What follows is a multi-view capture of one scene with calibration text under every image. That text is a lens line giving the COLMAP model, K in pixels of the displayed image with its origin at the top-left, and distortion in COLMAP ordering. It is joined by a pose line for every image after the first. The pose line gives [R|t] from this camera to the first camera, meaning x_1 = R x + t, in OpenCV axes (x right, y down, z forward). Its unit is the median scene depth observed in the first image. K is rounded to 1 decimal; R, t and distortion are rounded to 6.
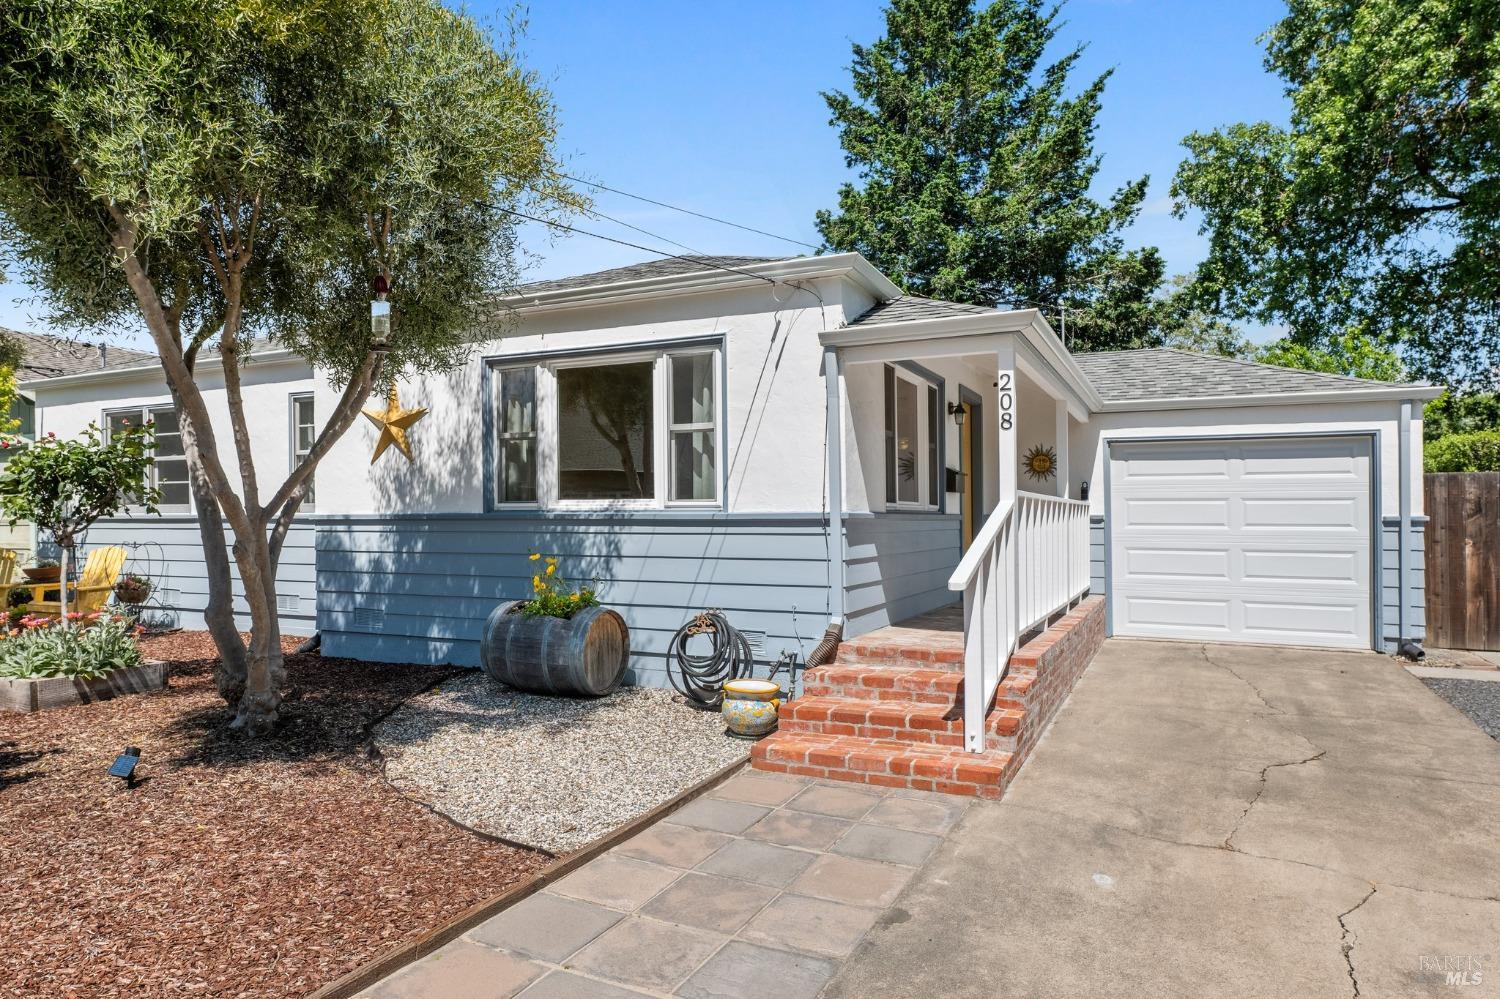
lens RADIAL K [[922.6, 0, 742.5], [0, 922.6, 509.8], [0, 0, 1]] dist [-0.000949, 0.002107]
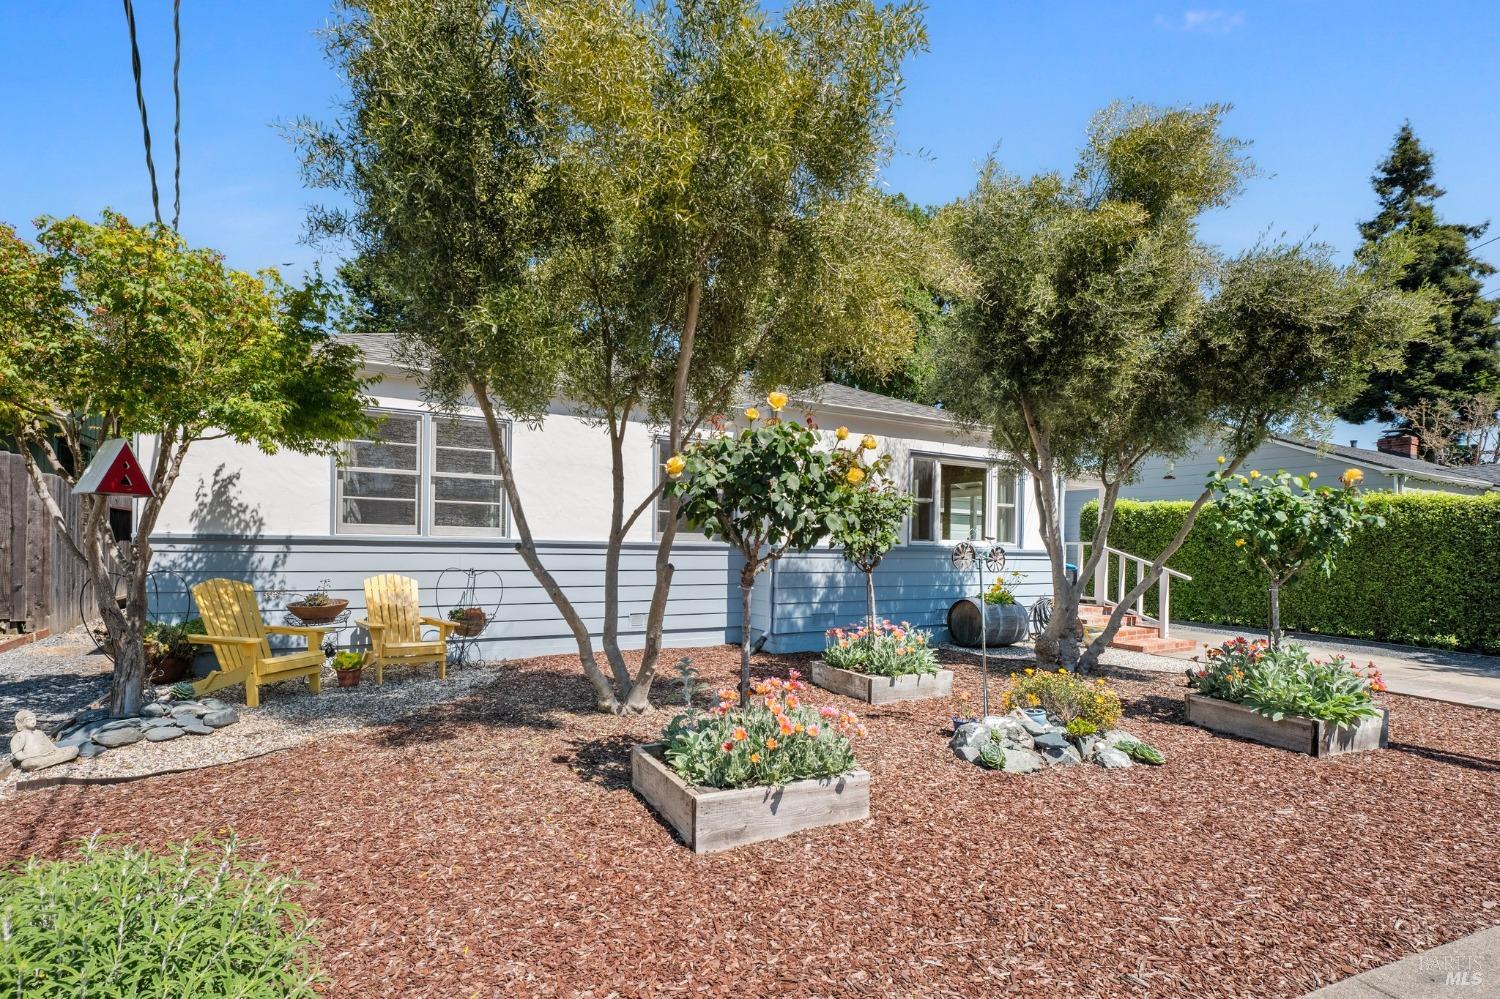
lens RADIAL K [[685.6, 0, 680.0], [0, 685.6, 542.6], [0, 0, 1]] dist [0.004861, -0.002552]
pose [[0.597666, 0.016972, 0.801565, -1.251715], [-0.025555, 0.999671, -0.002113, 0.008260], [-0.801338, -0.019221, 0.597903, 0.516775]]
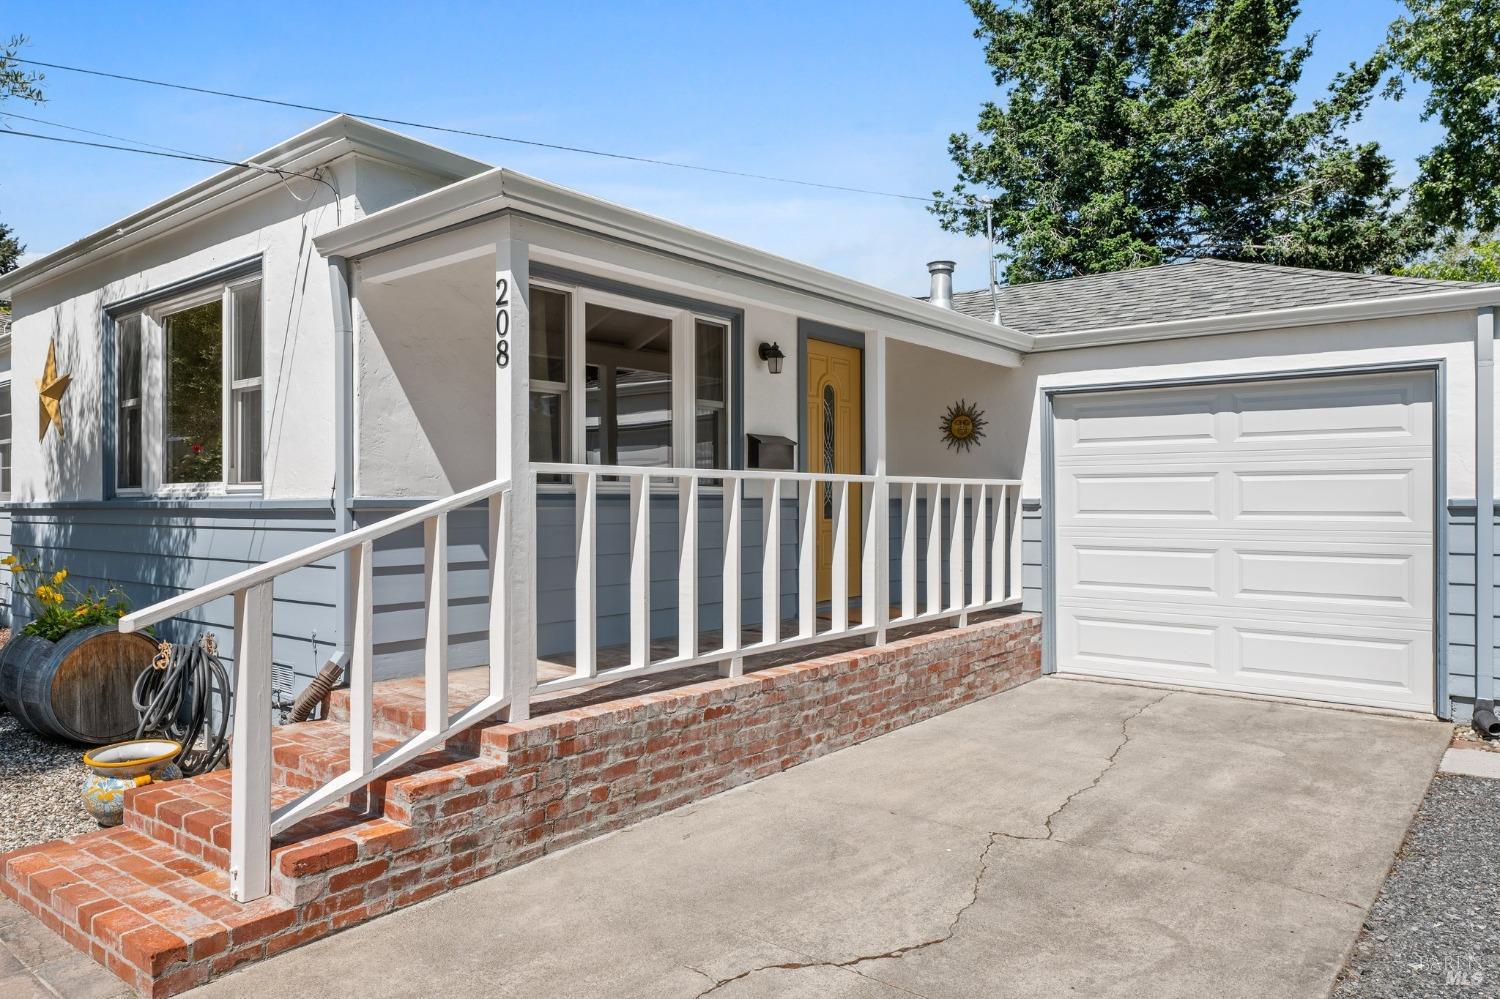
lens RADIAL K [[992.5, 0, 736.1], [0, 992.5, 498.9], [0, 0, 1]] dist [0.005580, -0.004712]
pose [[0.971893, -0.004546, -0.235377, 0.392100], [0.006039, 0.999966, 0.005621, 0.000370], [0.235344, -0.006884, 0.971888, 0.245295]]
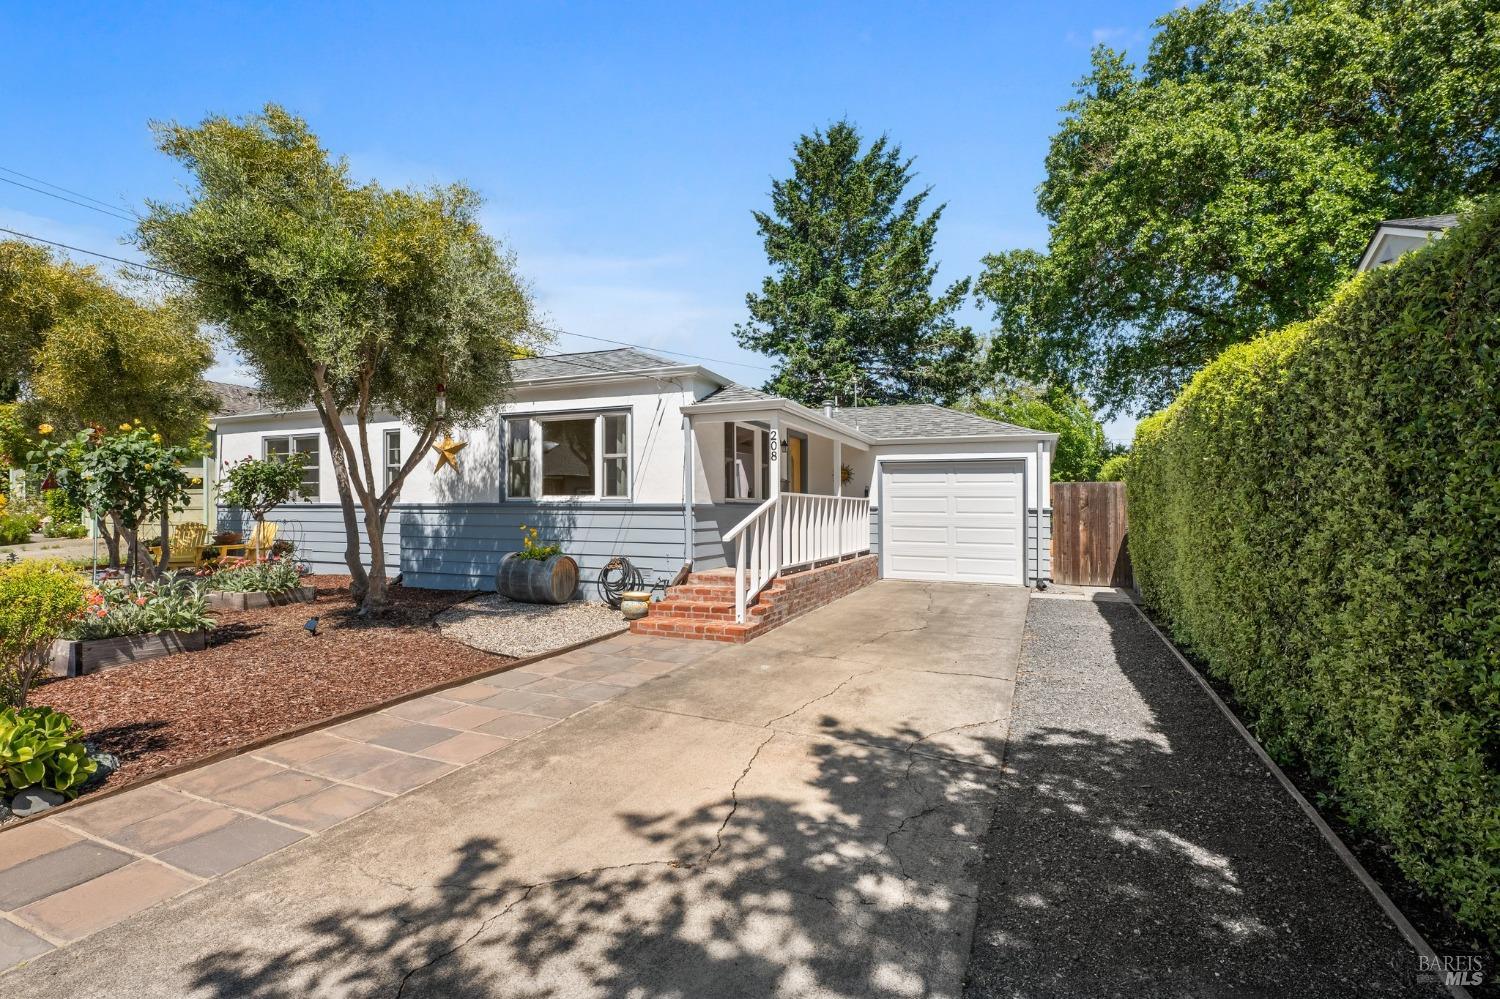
lens RADIAL K [[685.6, 0, 734.8], [0, 685.6, 495.5], [0, 0, 1]] dist [0.004861, -0.002552]
pose [[0.999403, 0.005797, 0.034049, 0.102719], [-0.005443, 0.999930, -0.010492, 0.000644], [-0.034107, 0.010301, 0.999365, -0.266830]]
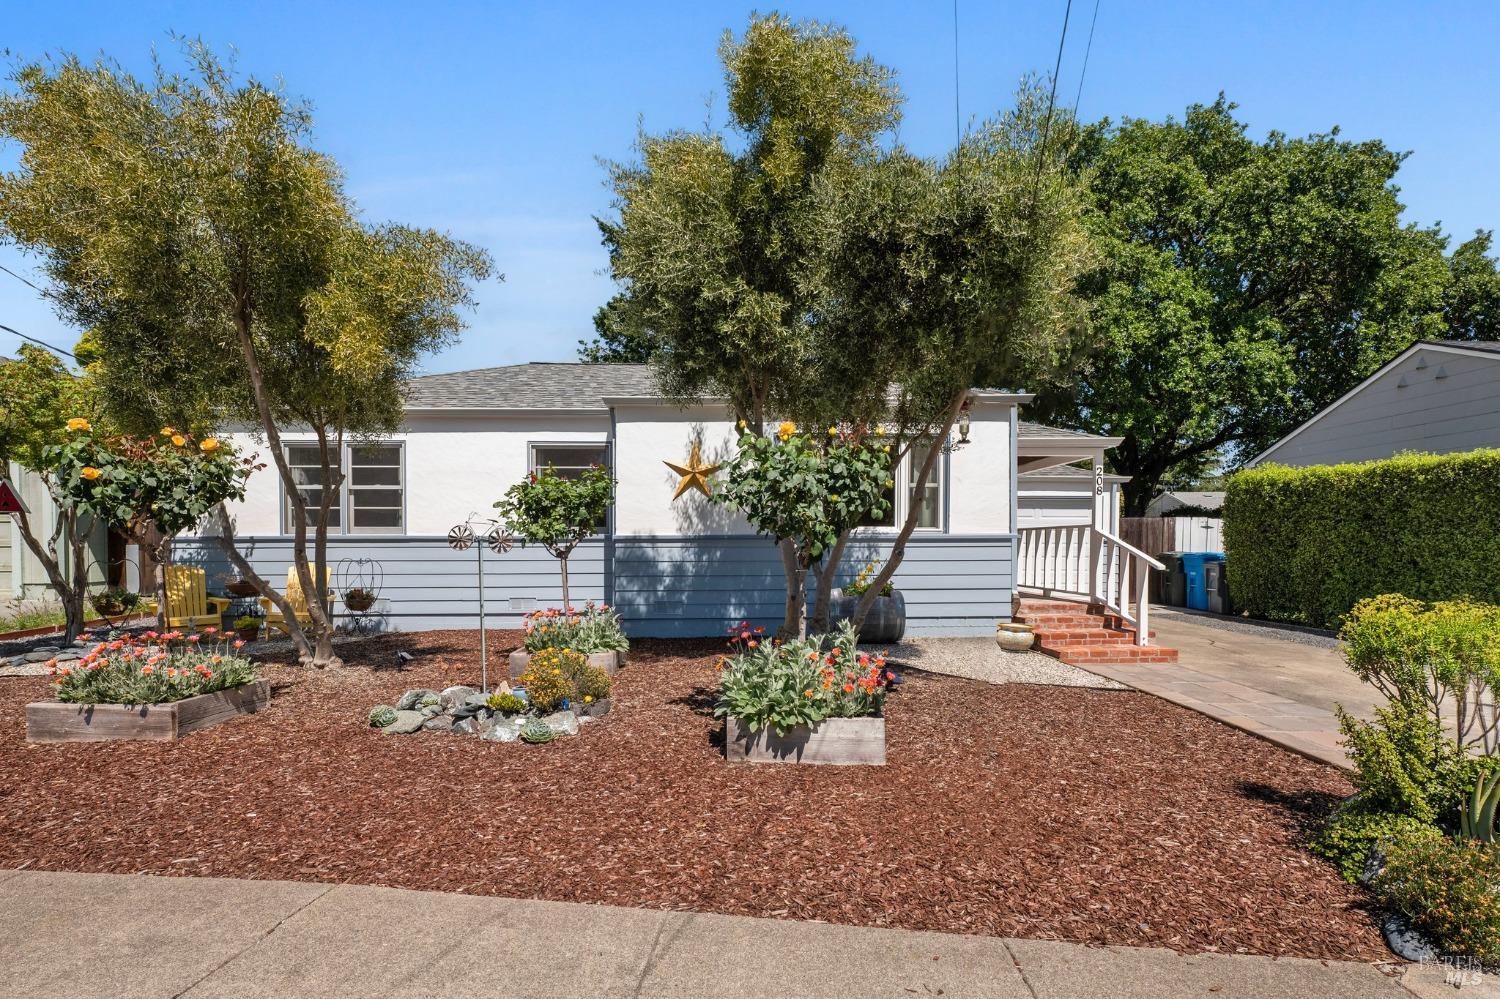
lens RADIAL K [[685.6, 0, 757.9], [0, 685.6, 561.1], [0, 0, 1]] dist [0.004861, -0.002552]
pose [[0.885930, -0.012923, 0.463639, -0.716688], [-0.005611, 0.999240, 0.038573, 0.002866], [-0.463785, -0.036775, 0.885184, -0.004944]]
